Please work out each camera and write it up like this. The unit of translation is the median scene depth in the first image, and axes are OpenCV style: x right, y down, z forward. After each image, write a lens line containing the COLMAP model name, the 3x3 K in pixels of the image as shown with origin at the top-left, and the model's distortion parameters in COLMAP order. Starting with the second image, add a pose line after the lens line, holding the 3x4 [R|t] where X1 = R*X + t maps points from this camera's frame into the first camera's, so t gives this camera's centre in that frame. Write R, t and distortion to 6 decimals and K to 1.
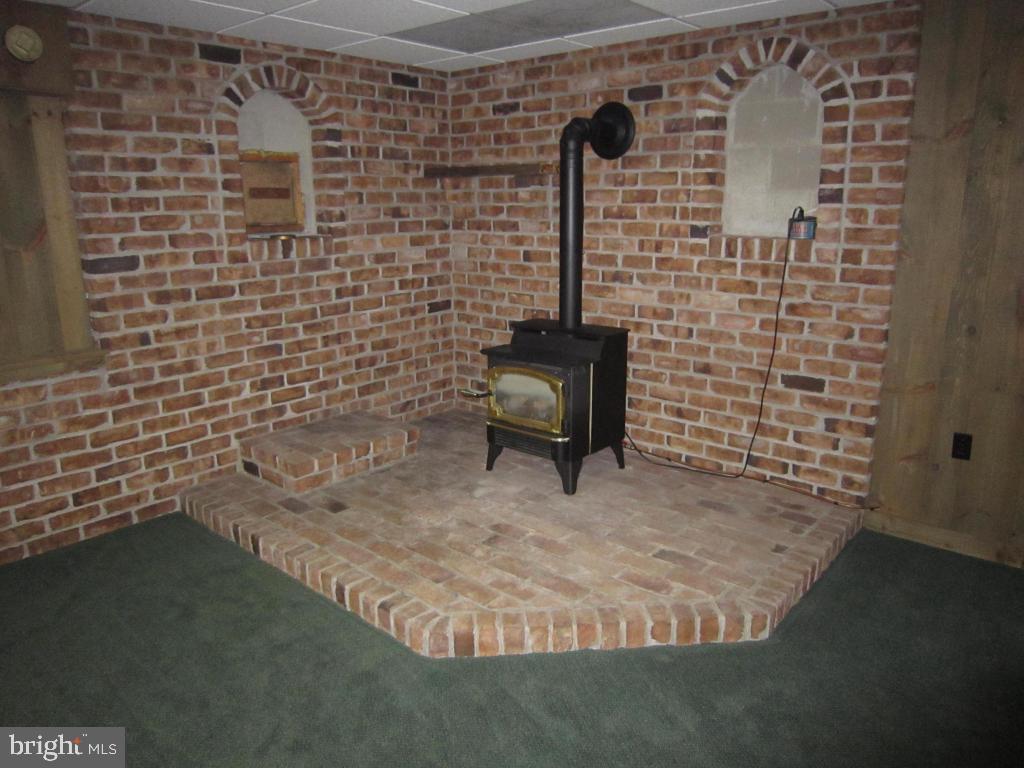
lens RADIAL K [[715.9, 0, 509.1], [0, 715.9, 383.9], [0, 0, 1]] dist [-0.073409, 0.036118]
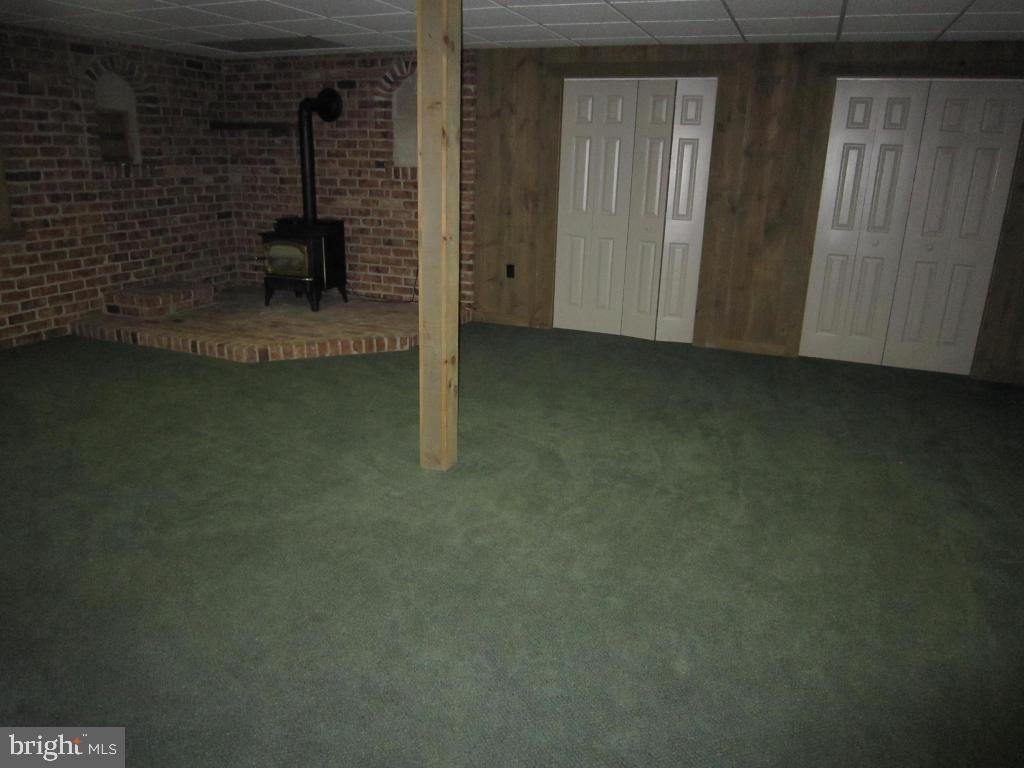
lens RADIAL K [[715.9, 0, 509.1], [0, 715.9, 383.9], [0, 0, 1]] dist [-0.073409, 0.036118]
pose [[0.946278, -0.068495, 0.316016, -0.029825], [0.048554, 0.996325, 0.070558, 0.222725], [-0.319688, -0.051423, 0.946127, -0.814250]]
